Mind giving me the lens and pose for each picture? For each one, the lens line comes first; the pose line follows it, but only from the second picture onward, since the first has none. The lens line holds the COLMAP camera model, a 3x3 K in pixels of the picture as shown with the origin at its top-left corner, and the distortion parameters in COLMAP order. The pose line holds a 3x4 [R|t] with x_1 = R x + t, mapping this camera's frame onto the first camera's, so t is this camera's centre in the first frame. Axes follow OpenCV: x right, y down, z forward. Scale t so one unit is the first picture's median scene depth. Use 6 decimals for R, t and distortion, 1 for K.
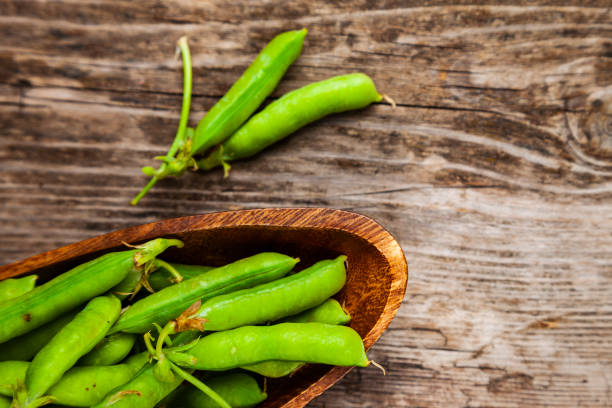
lens RADIAL K [[1671.3, 0, 337.2], [0, 1671.3, 224.0], [0, 0, 1]] dist [0.297772, 0.352043]
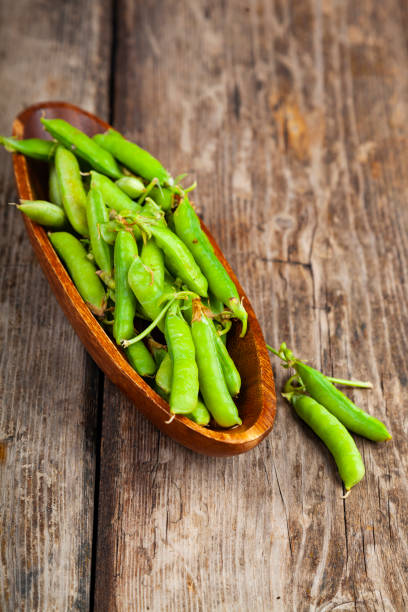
lens RADIAL K [[1611.1, 0, 204.0], [0, 1611.1, 306.0], [0, 0, 1]] dist [0.363880, -0.247301]
pose [[0.049548, 0.745126, -0.665081, 0.790233], [-0.992447, -0.038088, -0.116609, 0.201780], [-0.112220, 0.665835, 0.737611, -0.063106]]
